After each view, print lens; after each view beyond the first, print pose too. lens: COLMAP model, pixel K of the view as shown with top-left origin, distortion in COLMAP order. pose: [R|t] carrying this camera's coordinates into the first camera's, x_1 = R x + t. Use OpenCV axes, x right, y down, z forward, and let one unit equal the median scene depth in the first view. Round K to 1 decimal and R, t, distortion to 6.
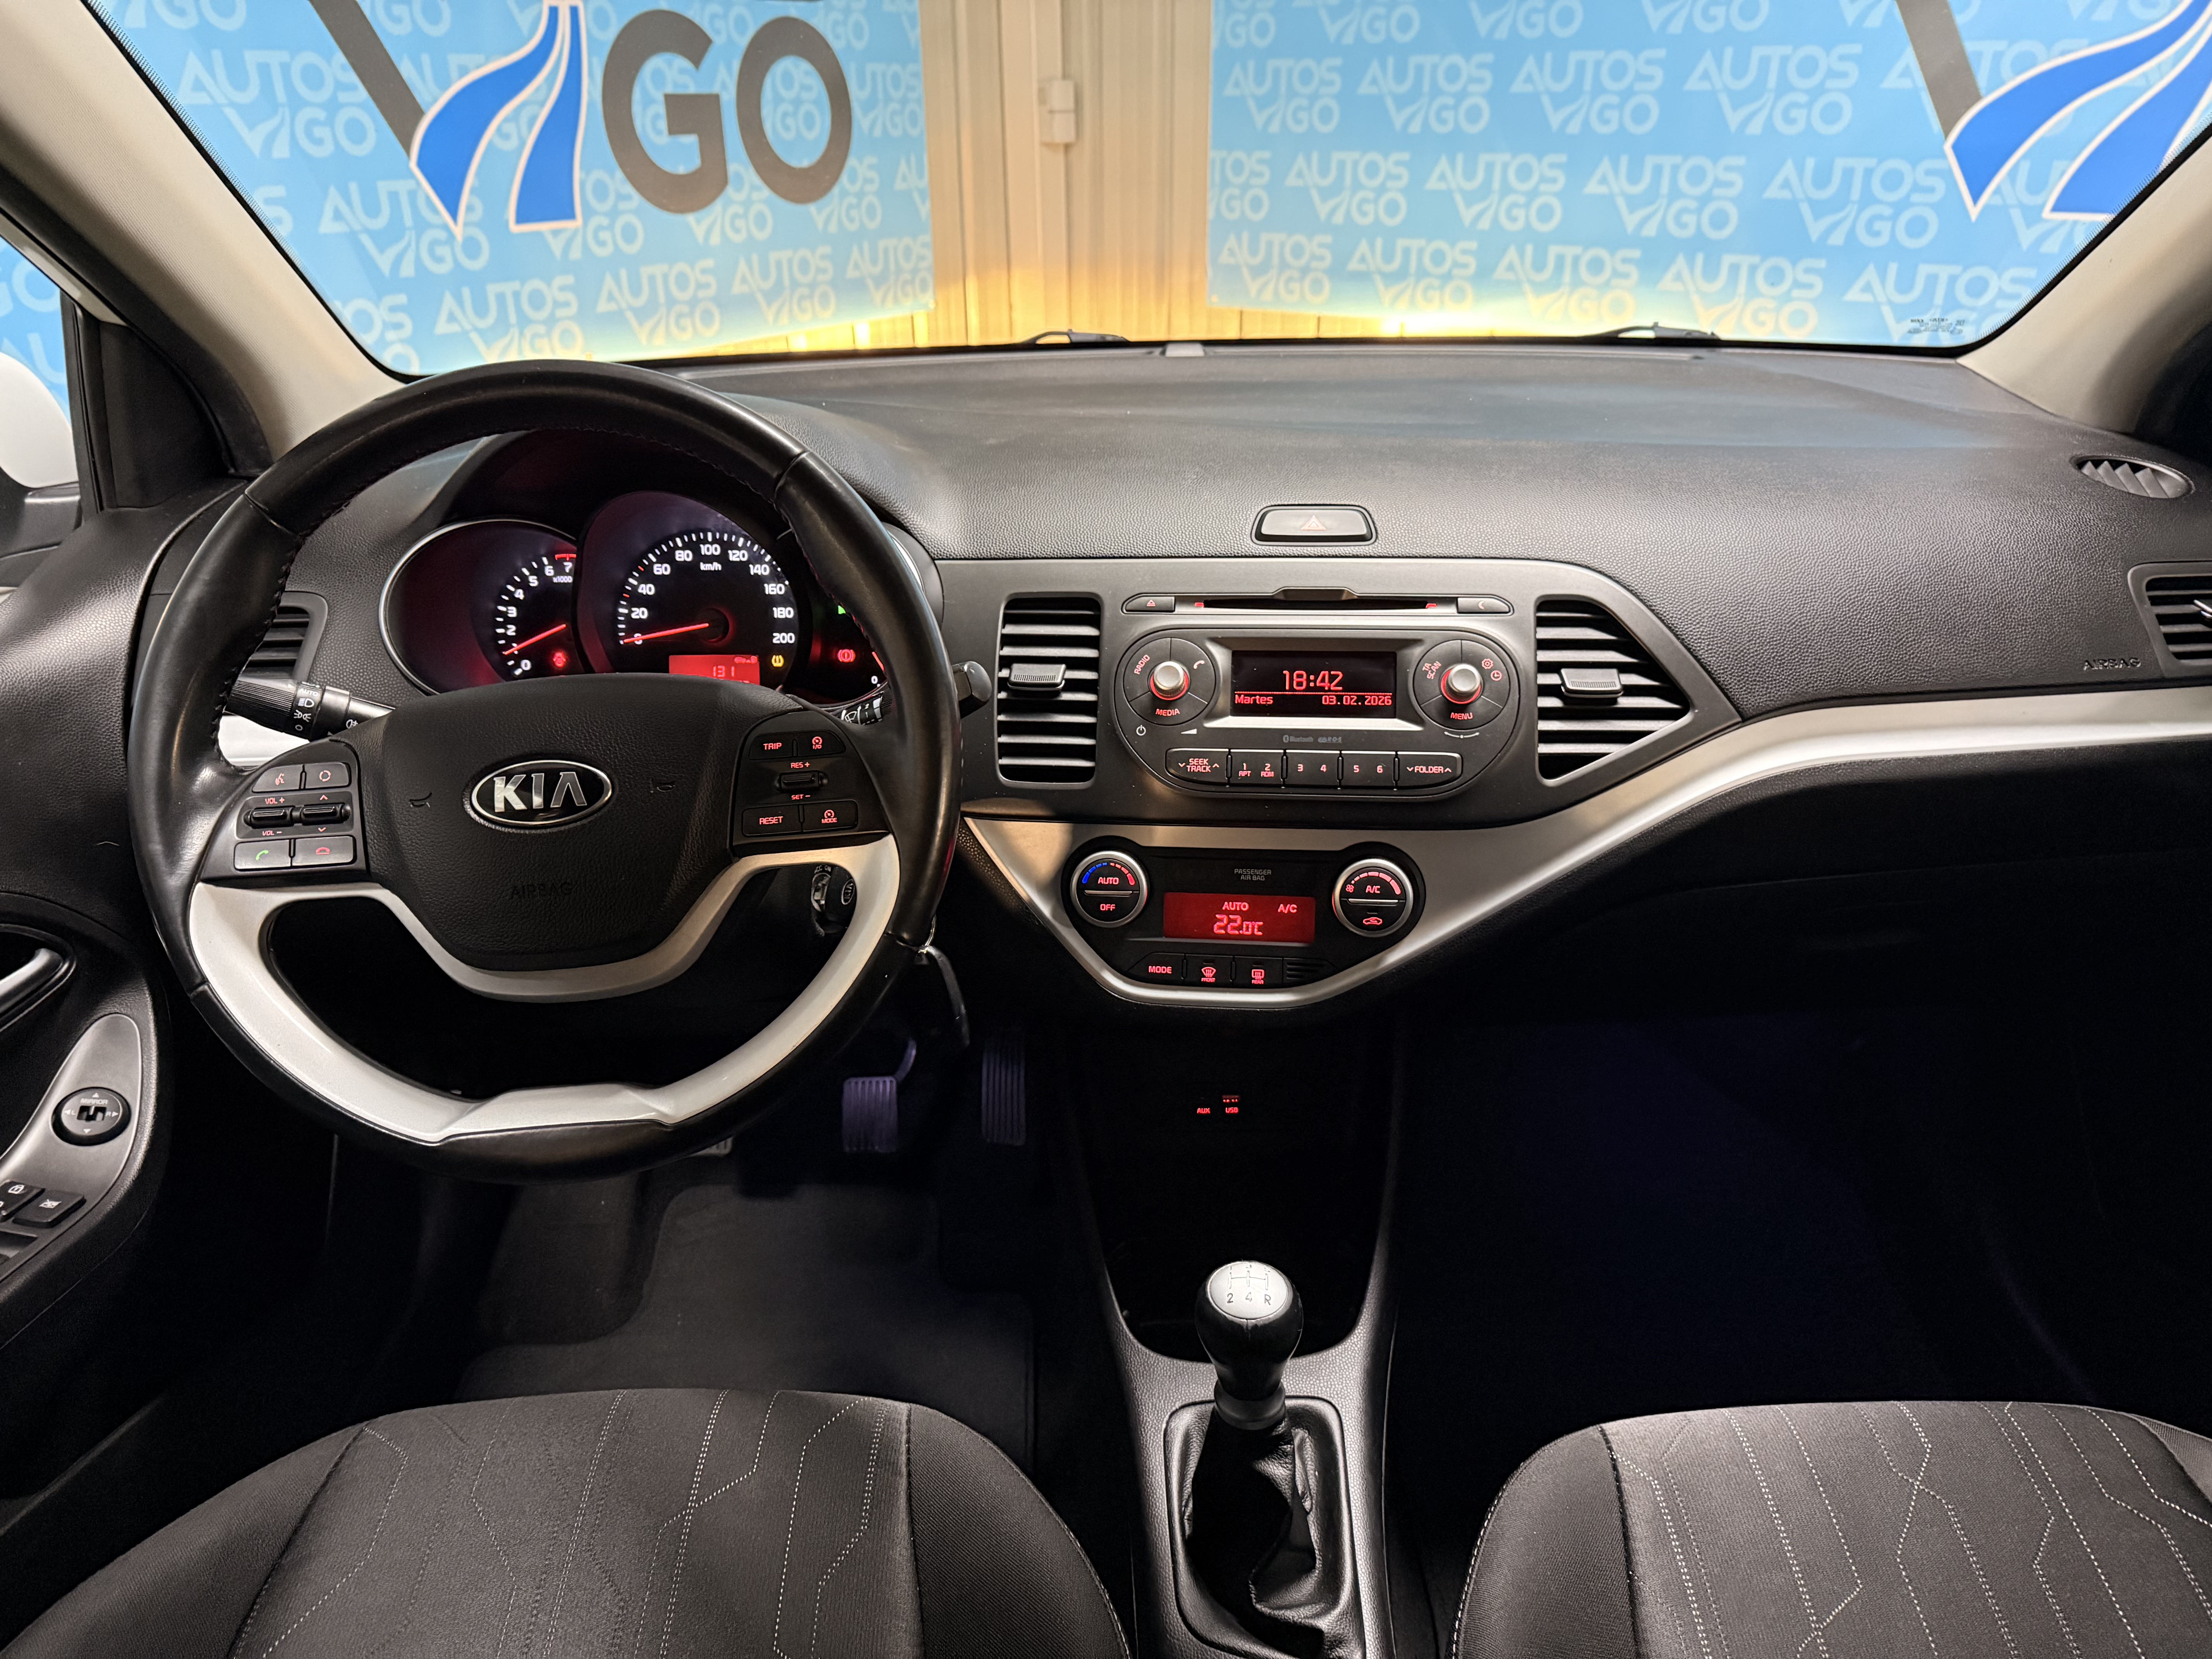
lens RADIAL K [[1623.8, 0, 1103.0], [0, 1623.8, 845.6], [0, 0, 1]] dist [0.034740, -0.086394]
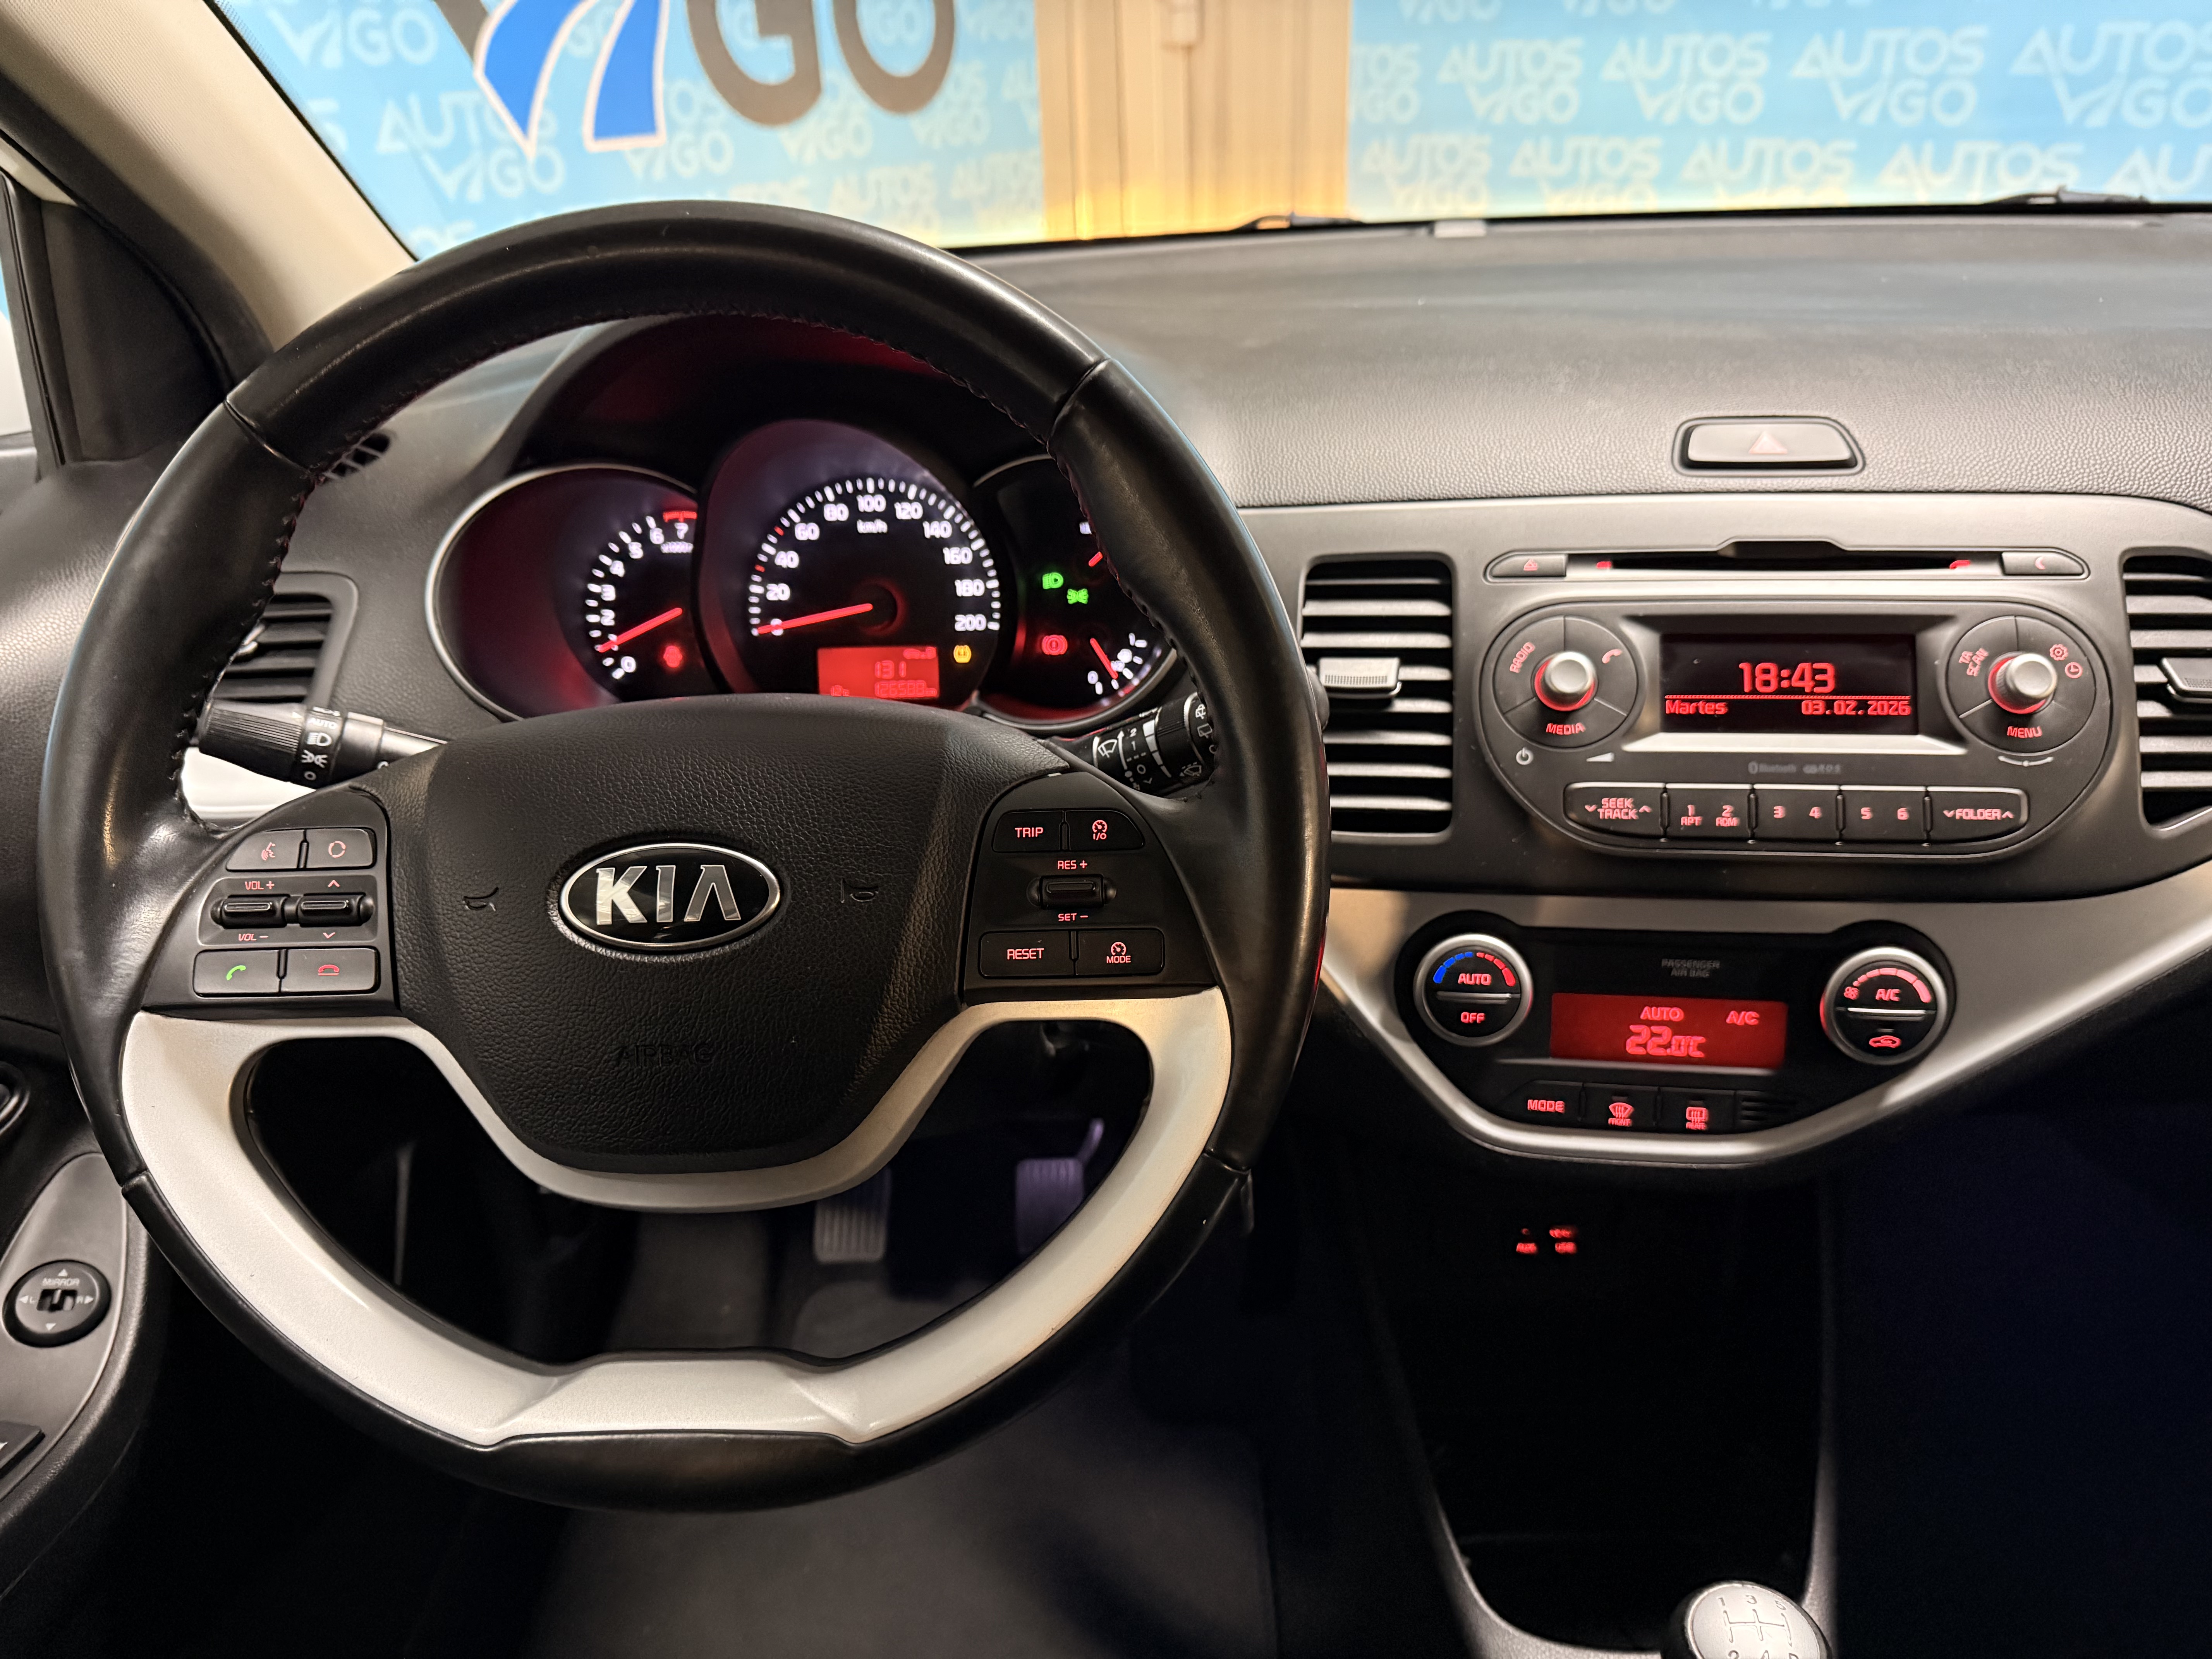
lens RADIAL K [[1581.2, 0, 1047.7], [0, 1581.2, 831.8], [0, 0, 1]] dist [0.086915, -0.185233]
pose [[0.997536, -0.006488, -0.069856, -0.124440], [0.008246, 0.999656, 0.024903, -0.056104], [0.069671, -0.025418, 0.997246, 0.316870]]
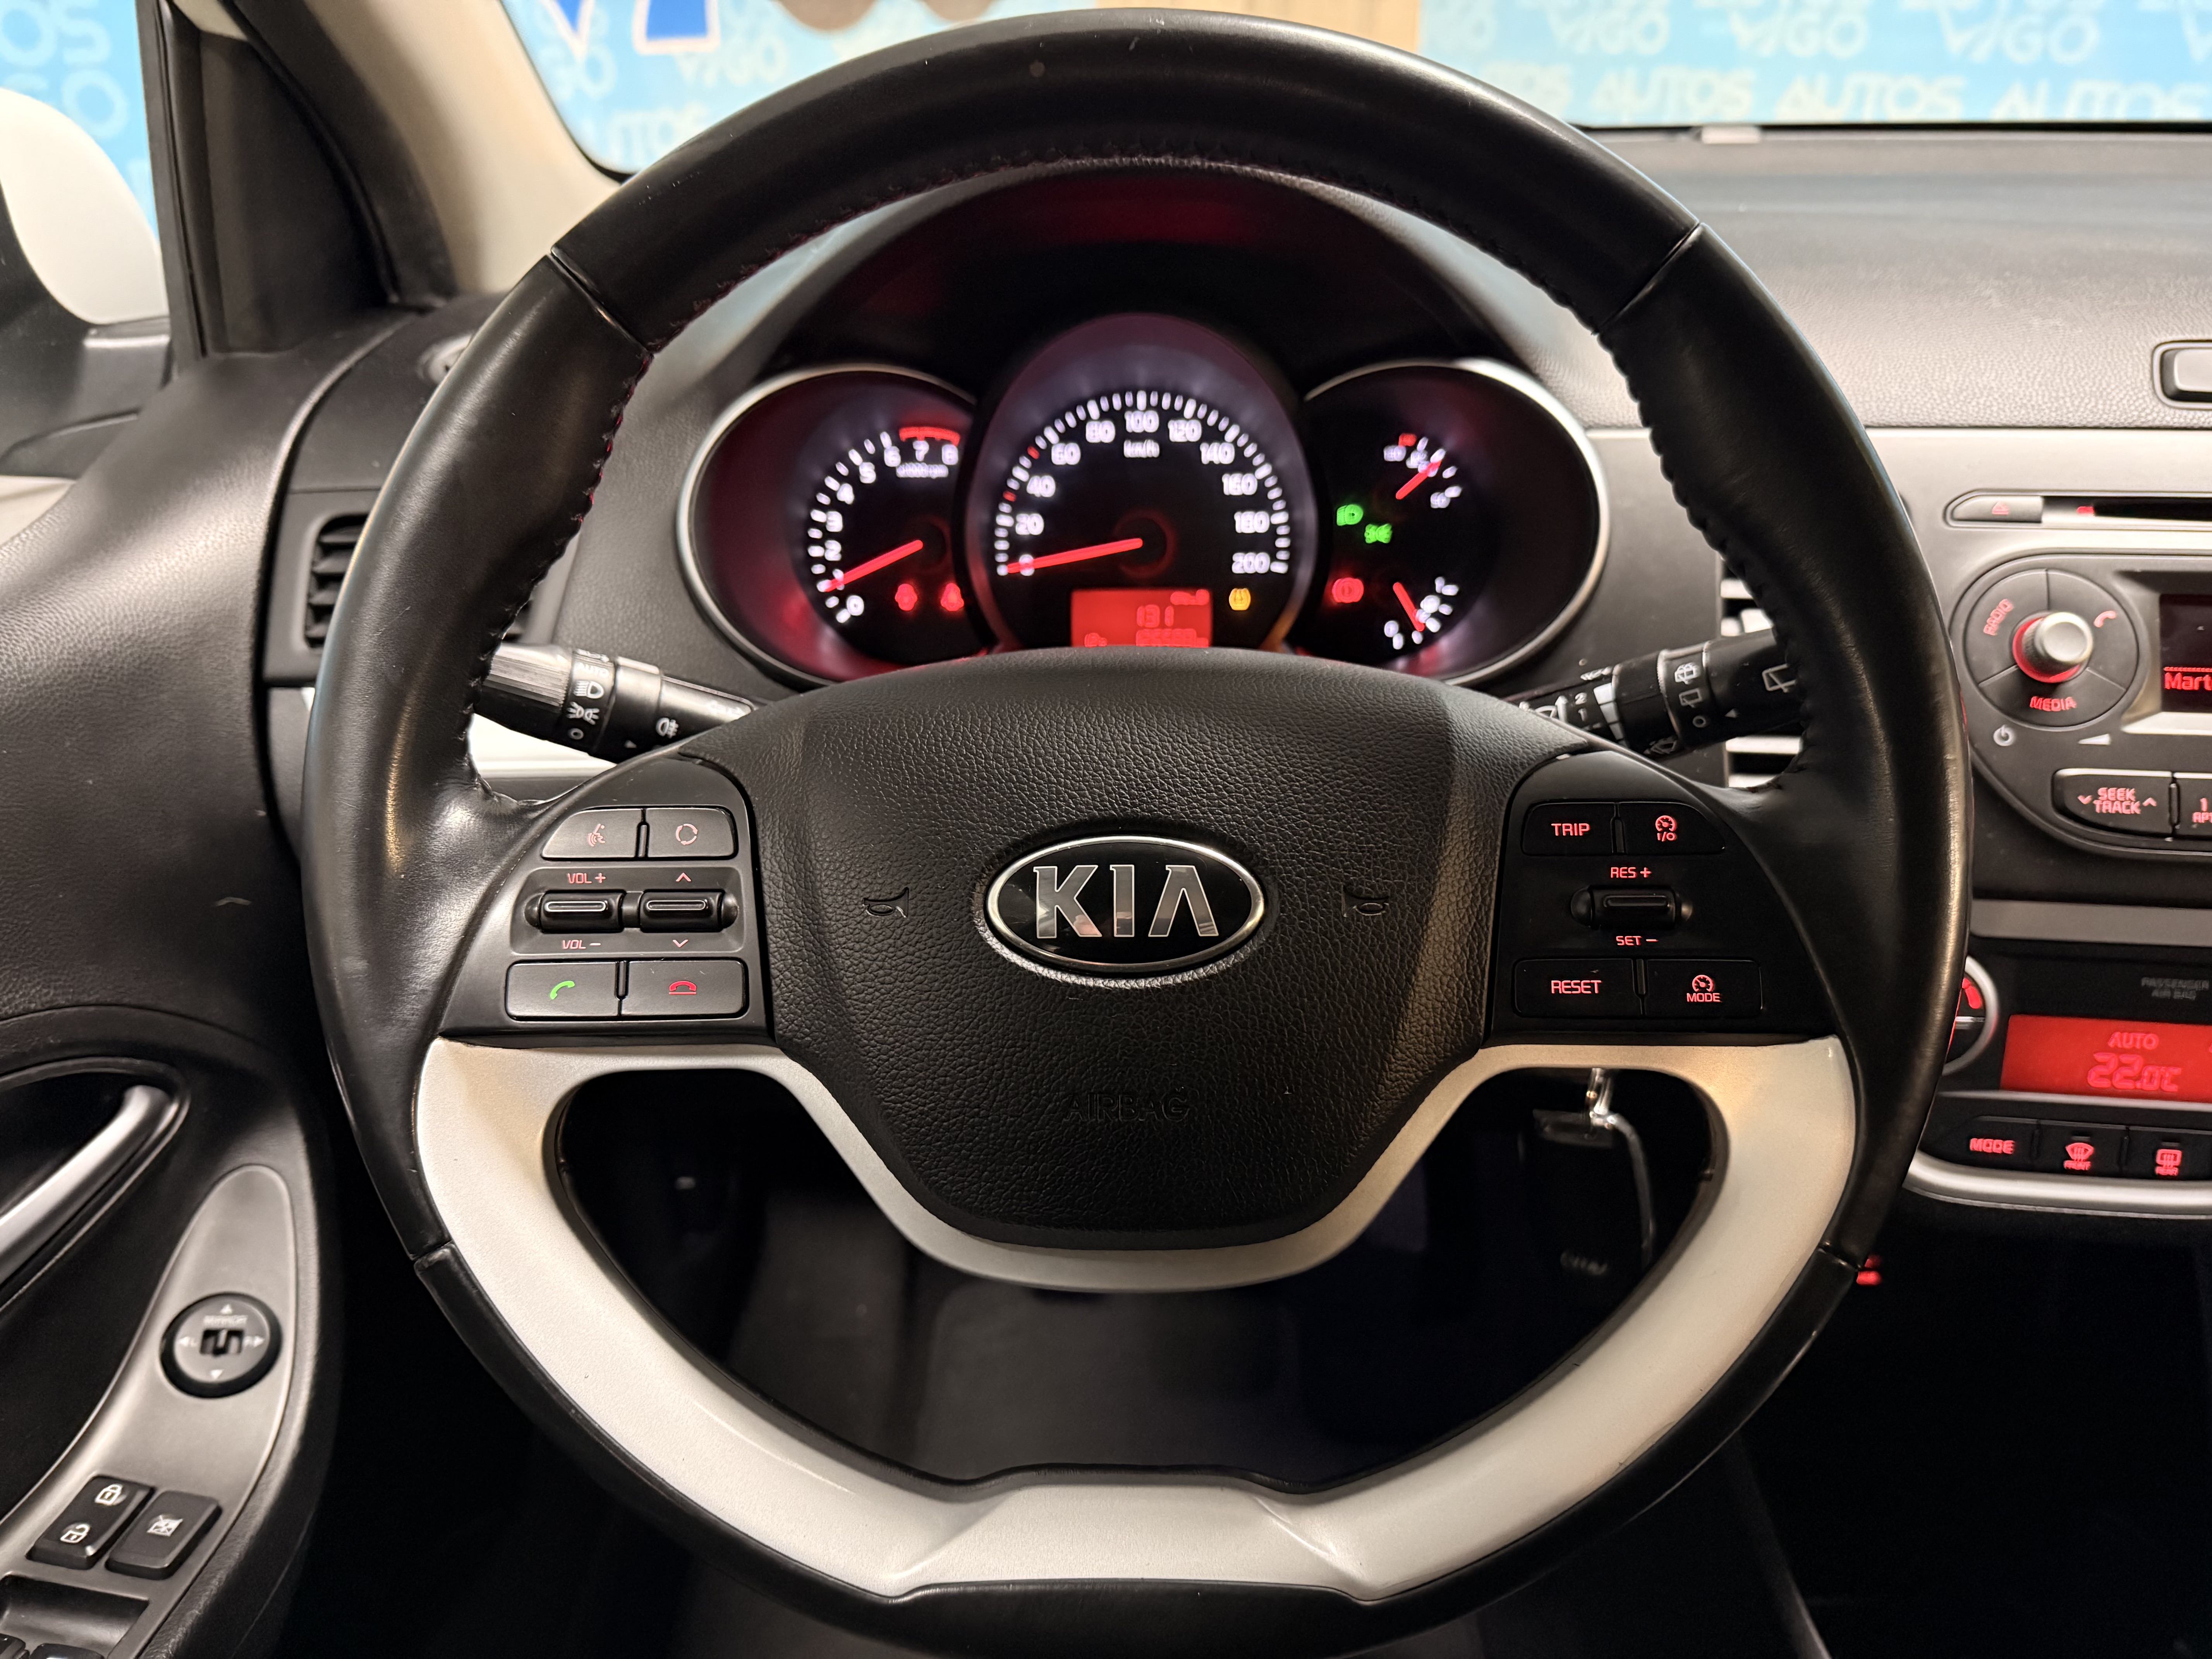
lens RADIAL K [[1546.6, 0, 999.1], [0, 1546.6, 840.6], [0, 0, 1]] dist [0.093581, -0.153776]
pose [[0.997847, 0.014468, -0.063971, -0.281710], [-0.010246, 0.997778, 0.065837, -0.064751], [0.064781, -0.065040, 0.995778, 0.422929]]
